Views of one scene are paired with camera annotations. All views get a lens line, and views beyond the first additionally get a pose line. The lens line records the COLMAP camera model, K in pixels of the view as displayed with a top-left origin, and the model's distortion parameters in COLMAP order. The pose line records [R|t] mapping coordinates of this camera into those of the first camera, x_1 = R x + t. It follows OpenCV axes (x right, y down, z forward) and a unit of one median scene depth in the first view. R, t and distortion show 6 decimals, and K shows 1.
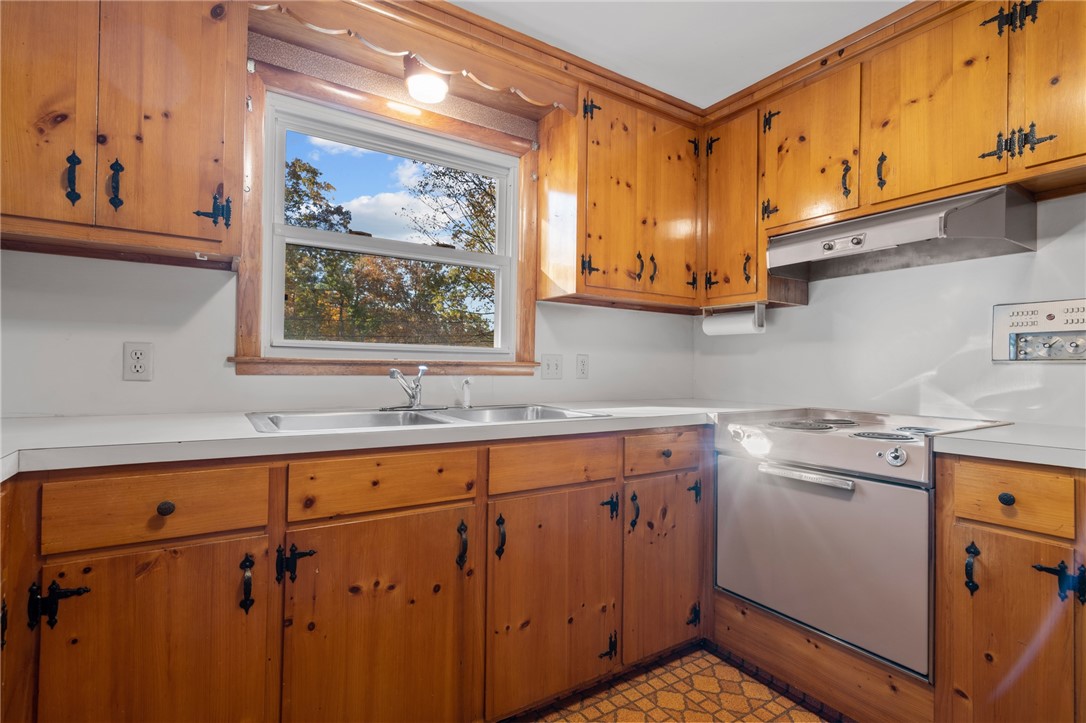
lens RADIAL K [[520.4, 0, 543.6], [0, 520.4, 364.0], [0, 0, 1]] dist [0.001955, 0.000577]
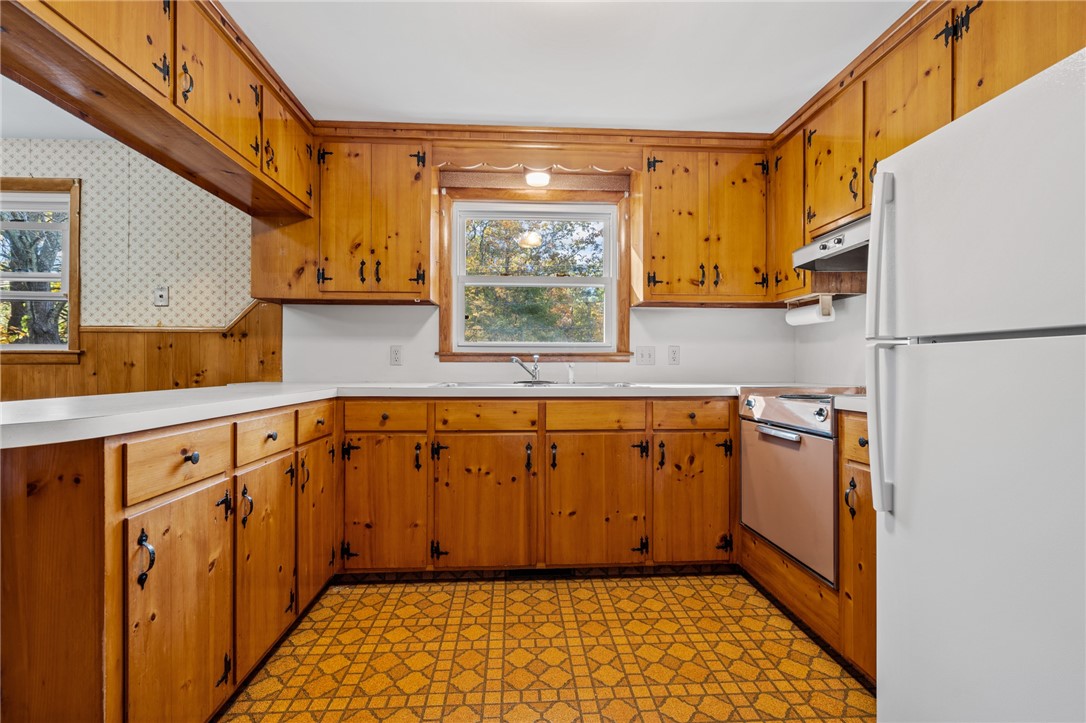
lens RADIAL K [[491.6, 0, 541.7], [0, 491.6, 368.6], [0, 0, 1]] dist [-0.004957, 0.002240]
pose [[0.869470, -0.011365, -0.493855, 0.540368], [0.014281, 0.999896, 0.002131, 0.042346], [0.493779, -0.008906, 0.869542, -0.303967]]
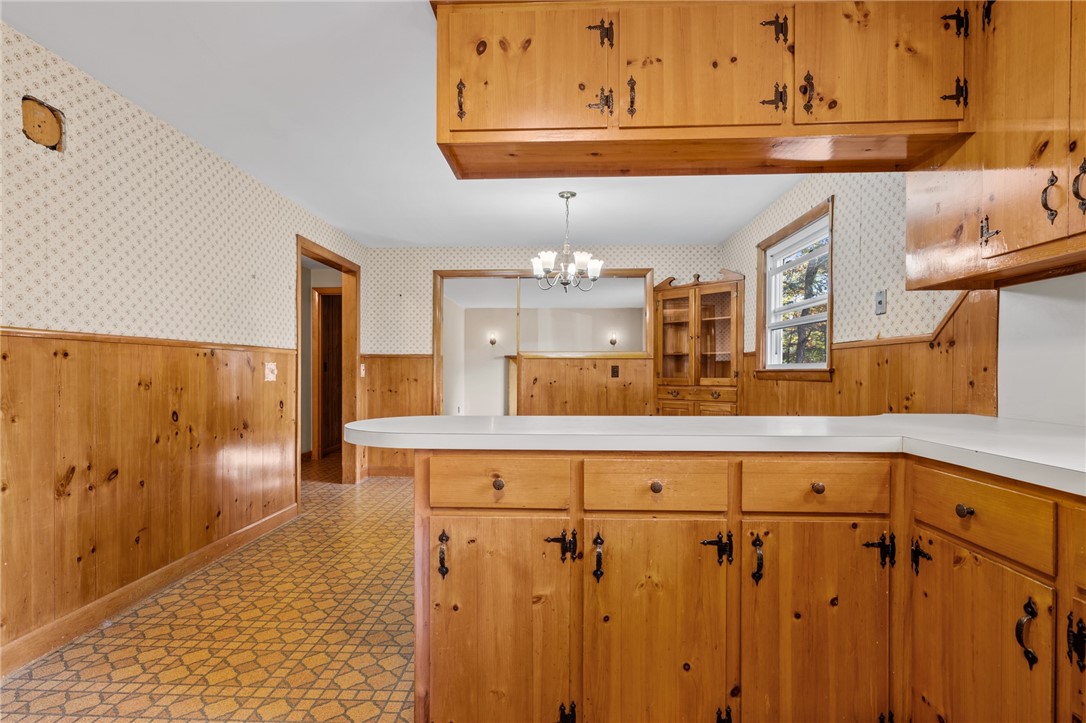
lens RADIAL K [[520.4, 0, 540.8], [0, 520.4, 374.4], [0, 0, 1]] dist [0.001955, 0.000577]
pose [[-0.580368, -0.011289, -0.814276, 0.371350], [-0.004758, 0.999934, -0.010471, 0.008548], [0.814341, -0.002202, -0.580383, 0.534748]]
